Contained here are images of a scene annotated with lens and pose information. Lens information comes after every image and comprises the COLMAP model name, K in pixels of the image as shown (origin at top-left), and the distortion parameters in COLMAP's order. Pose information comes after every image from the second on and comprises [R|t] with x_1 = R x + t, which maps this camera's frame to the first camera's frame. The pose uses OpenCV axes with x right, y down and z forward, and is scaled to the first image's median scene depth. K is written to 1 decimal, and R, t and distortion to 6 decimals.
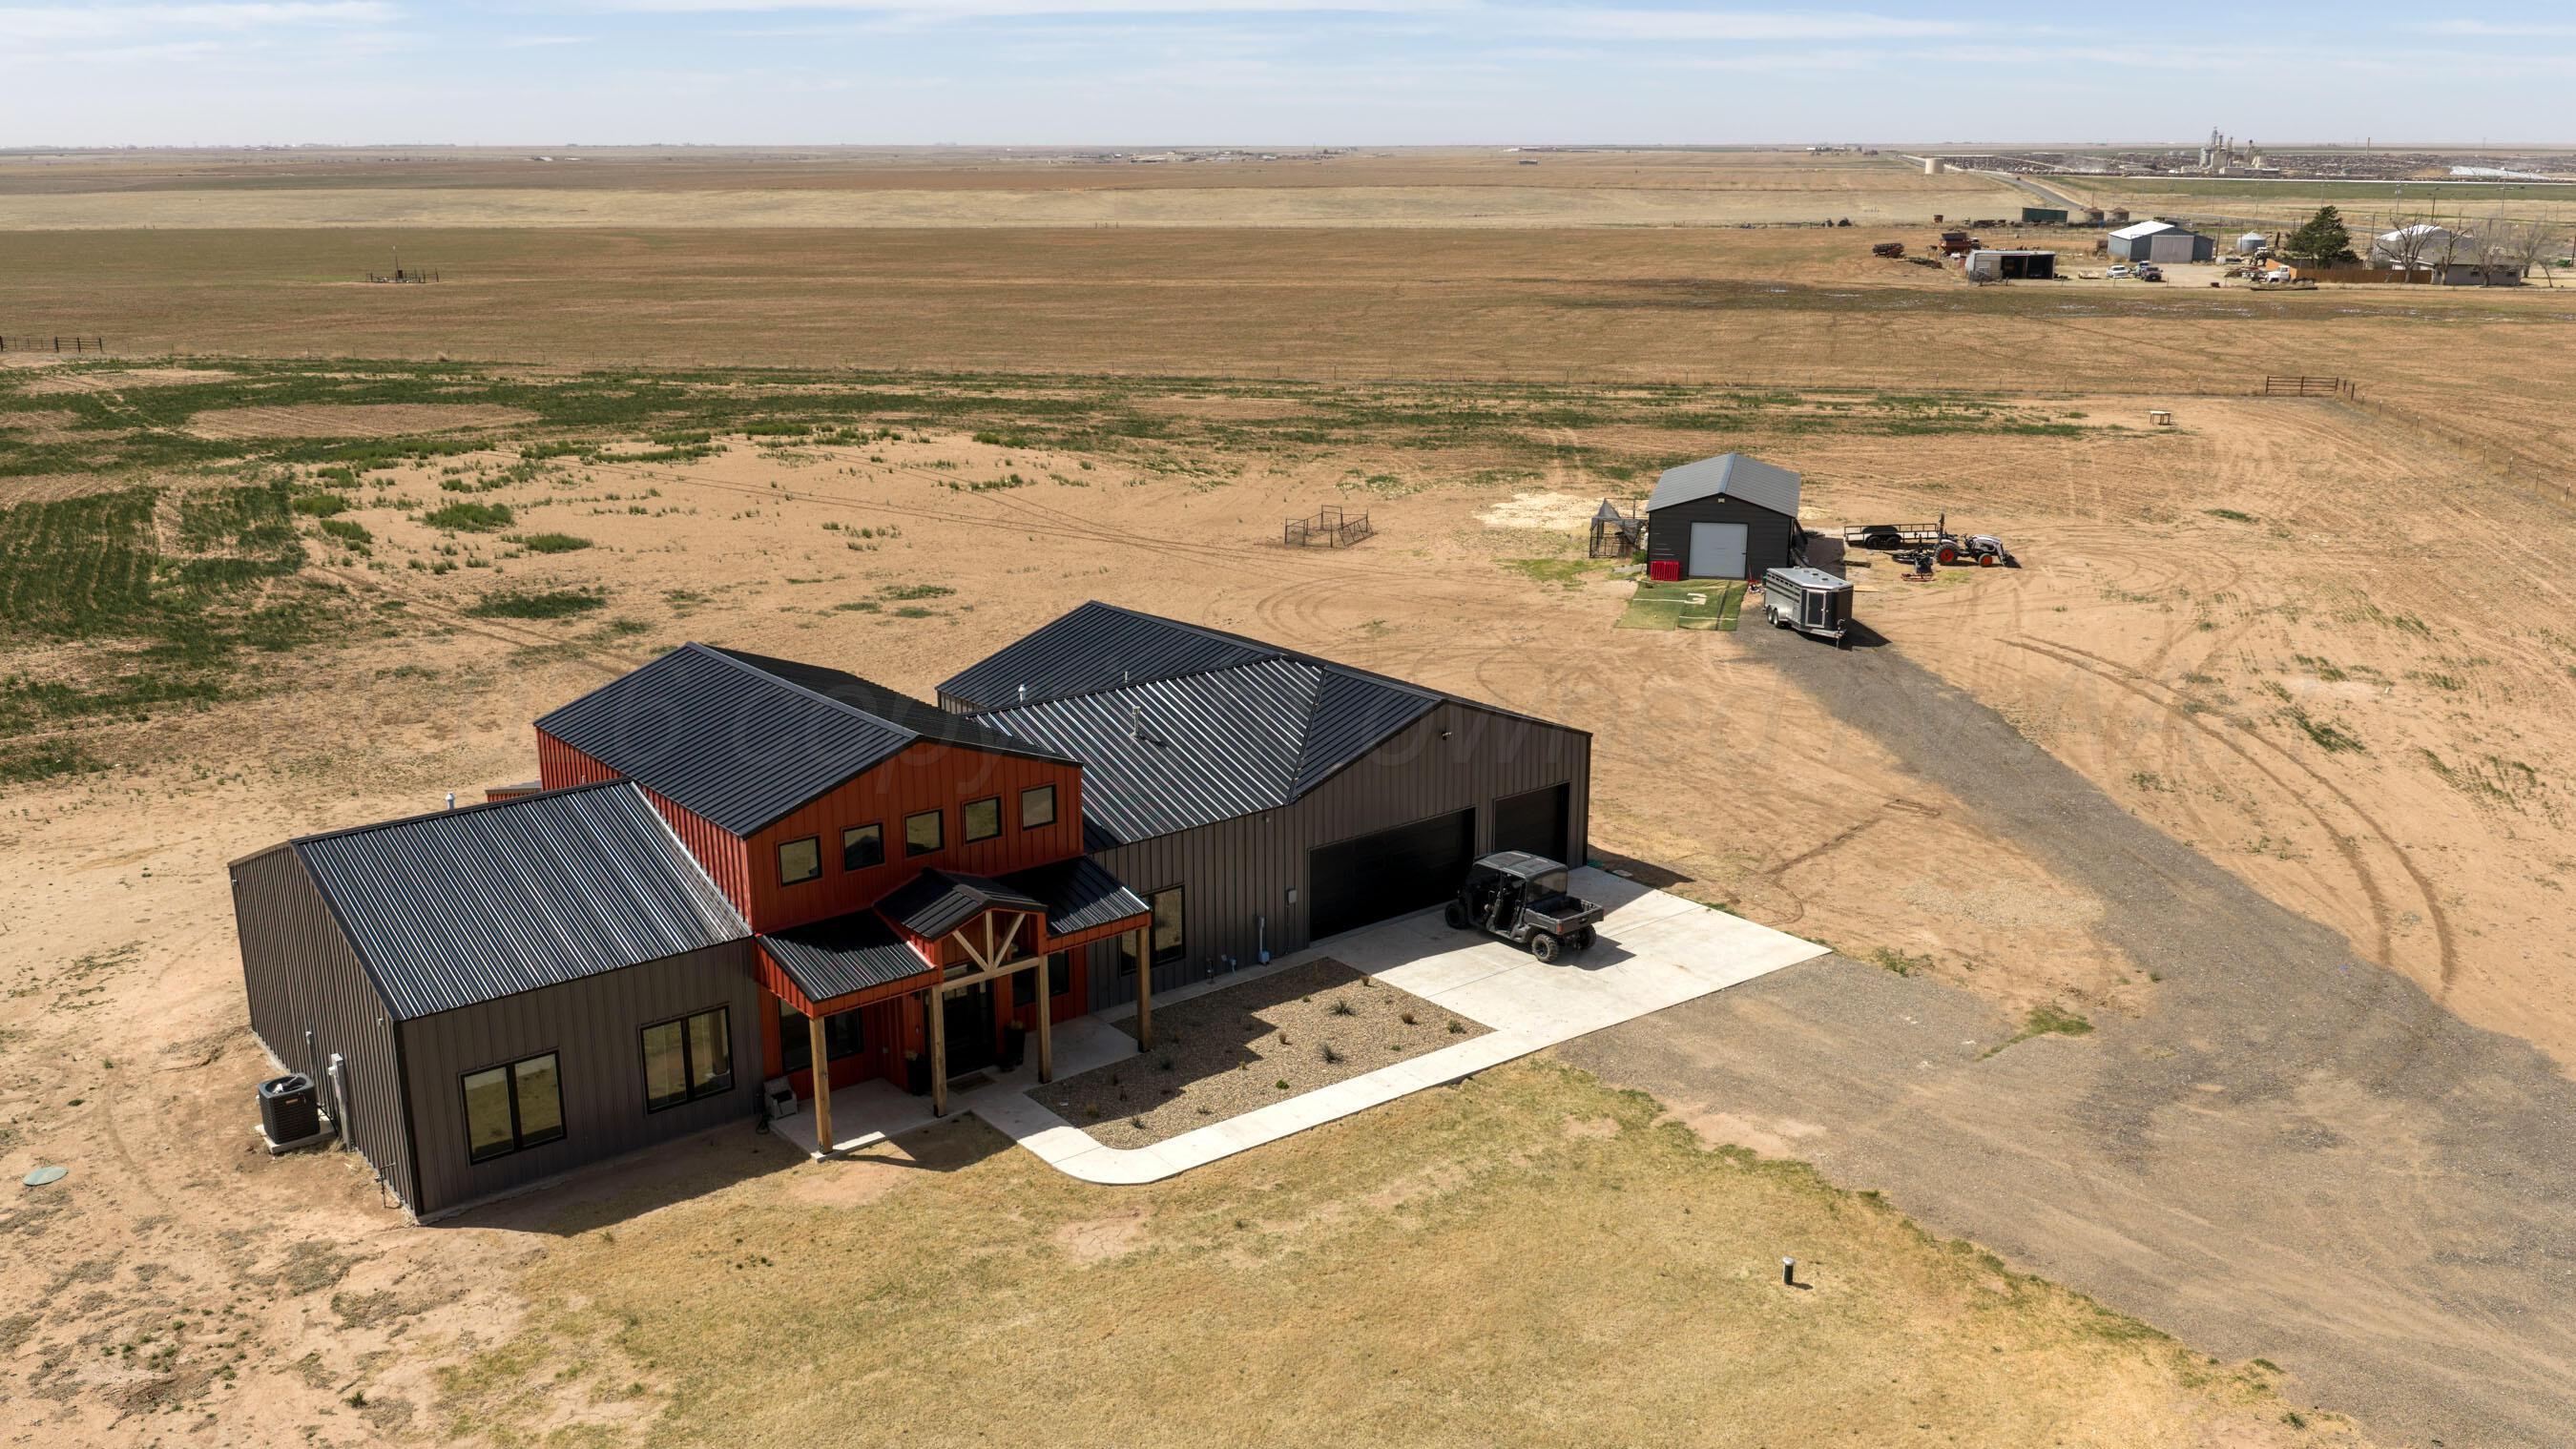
lens RADIAL K [[2128.4, 0, 1295.6], [0, 2128.4, 735.8], [0, 0, 1]] dist [0.030792, -0.067763]
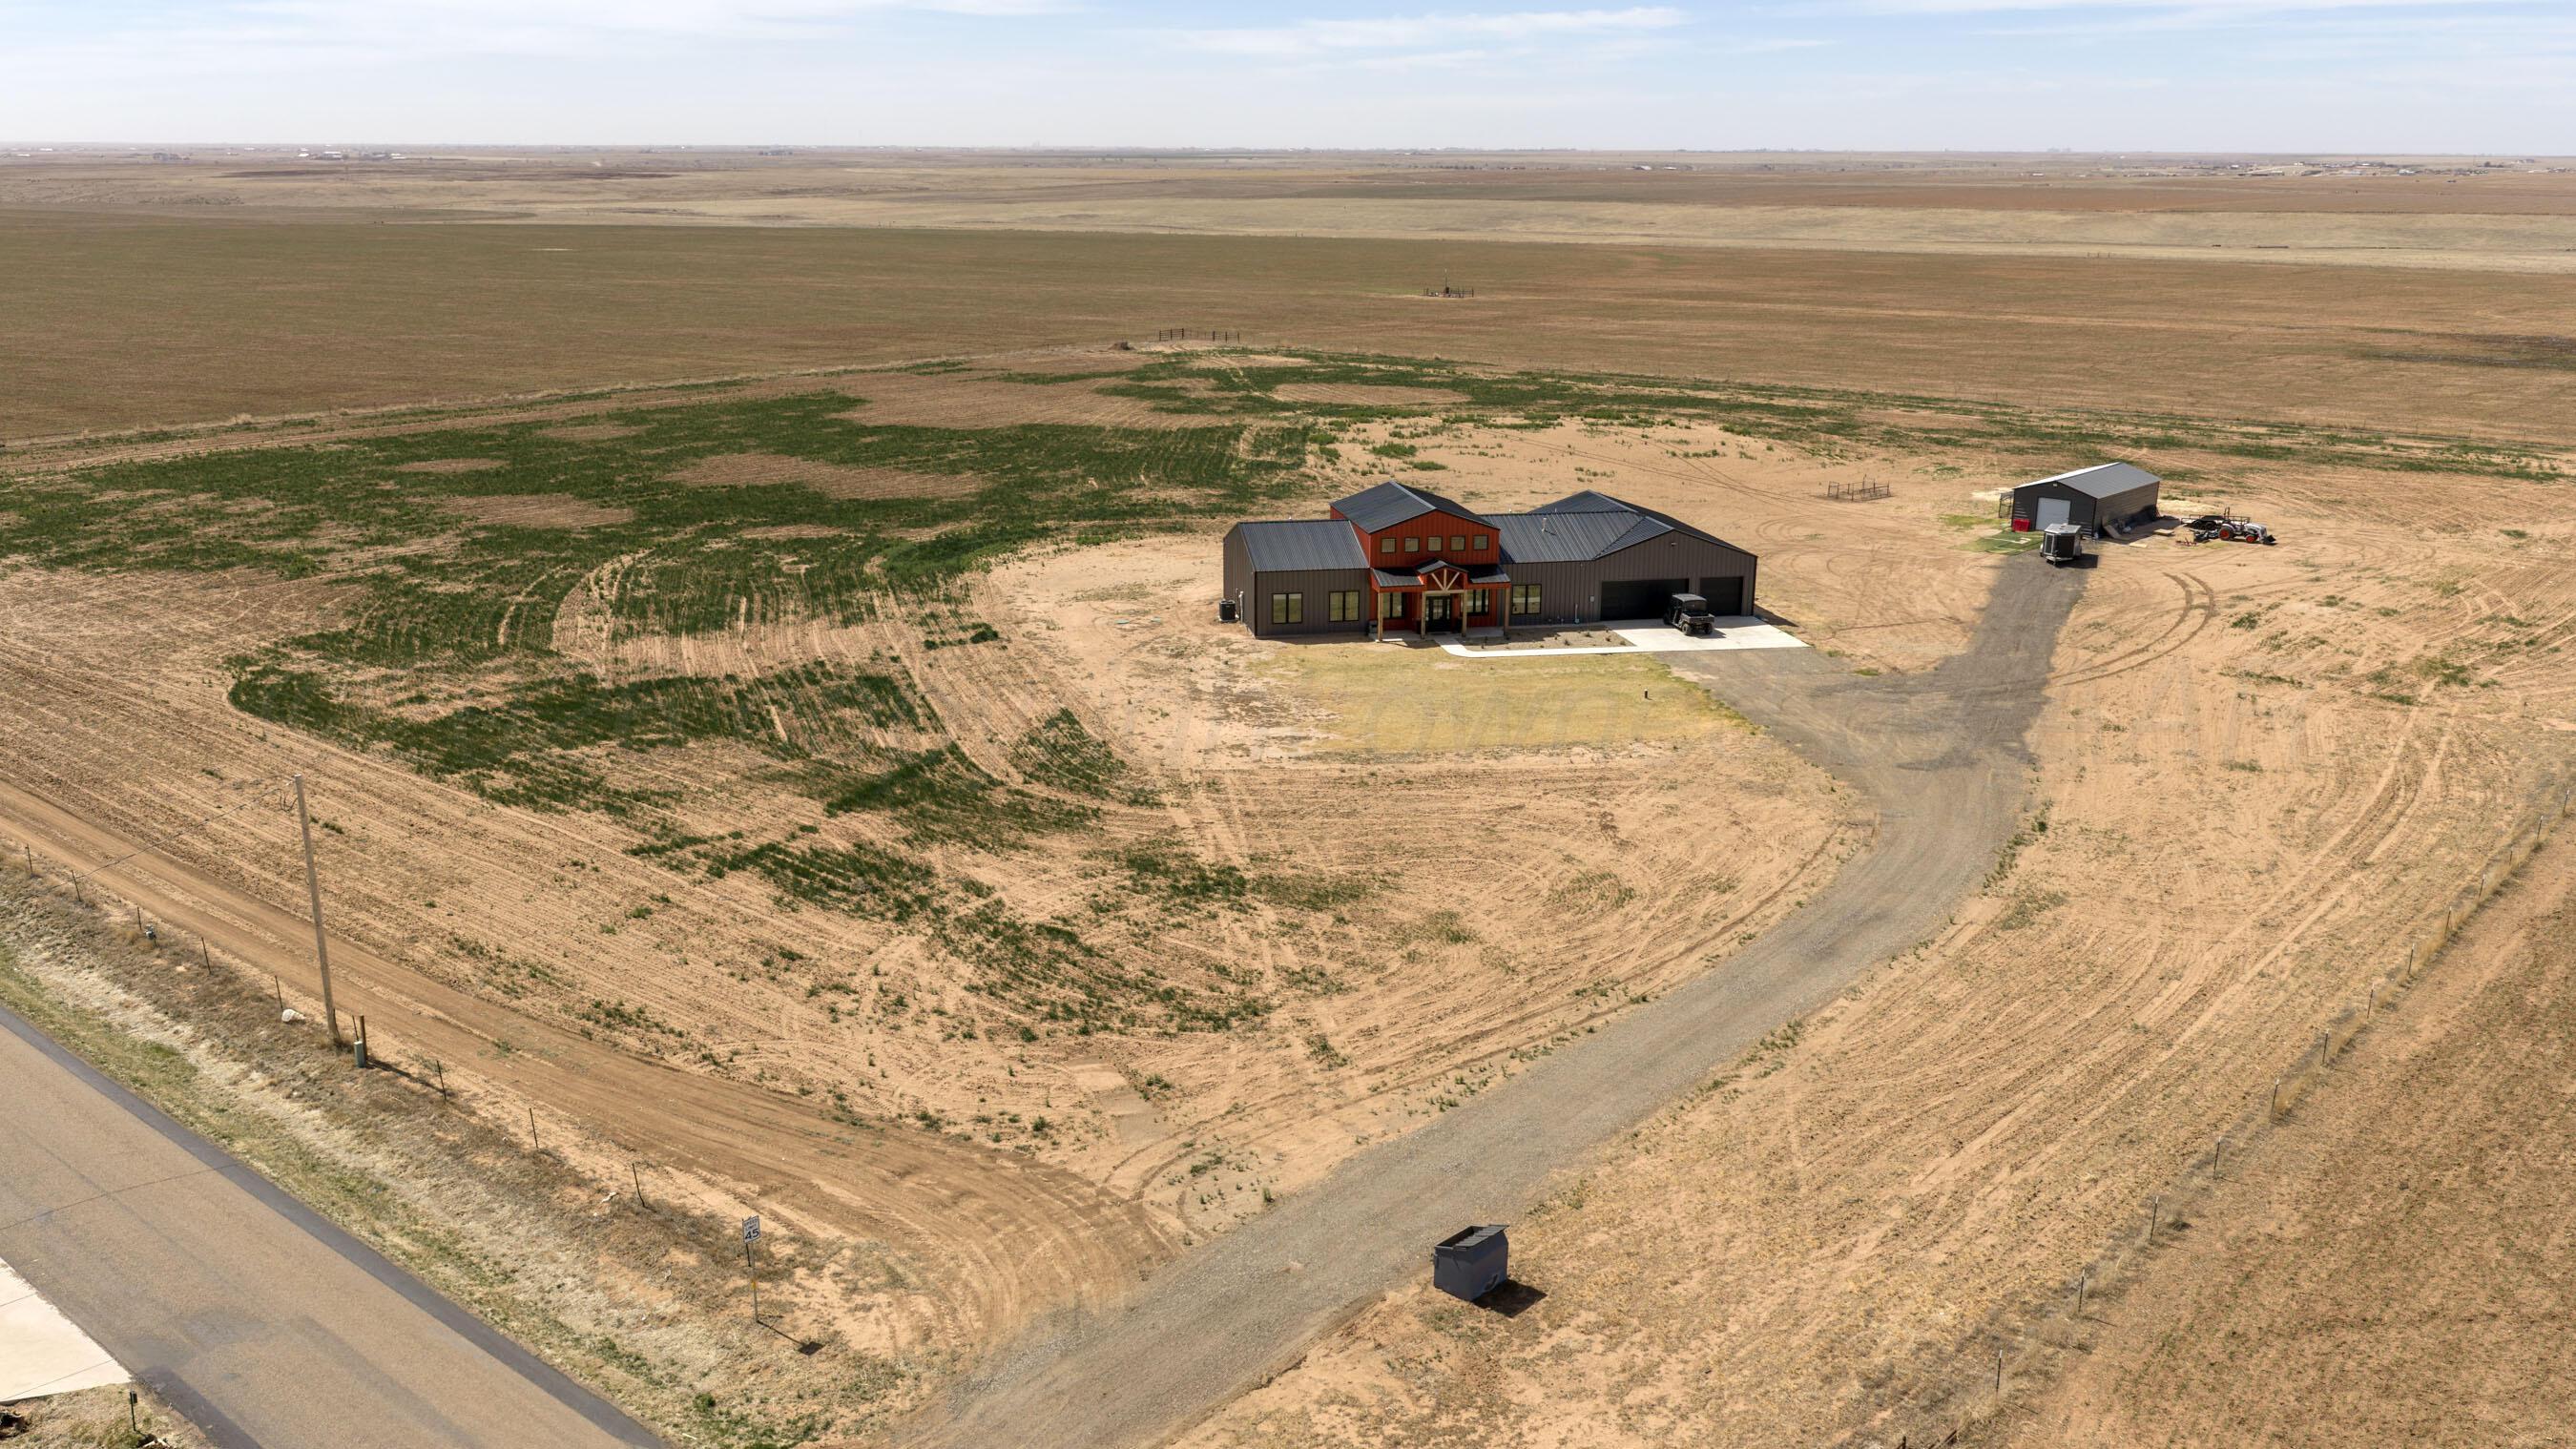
lens RADIAL K [[2128.4, 0, 1295.6], [0, 2128.4, 735.8], [0, 0, 1]] dist [0.030792, -0.067763]
pose [[0.882626, 0.129274, -0.451951, 0.313520], [-0.130129, 0.991063, 0.029349, 0.077025], [0.451706, 0.032908, 0.891560, -0.515134]]
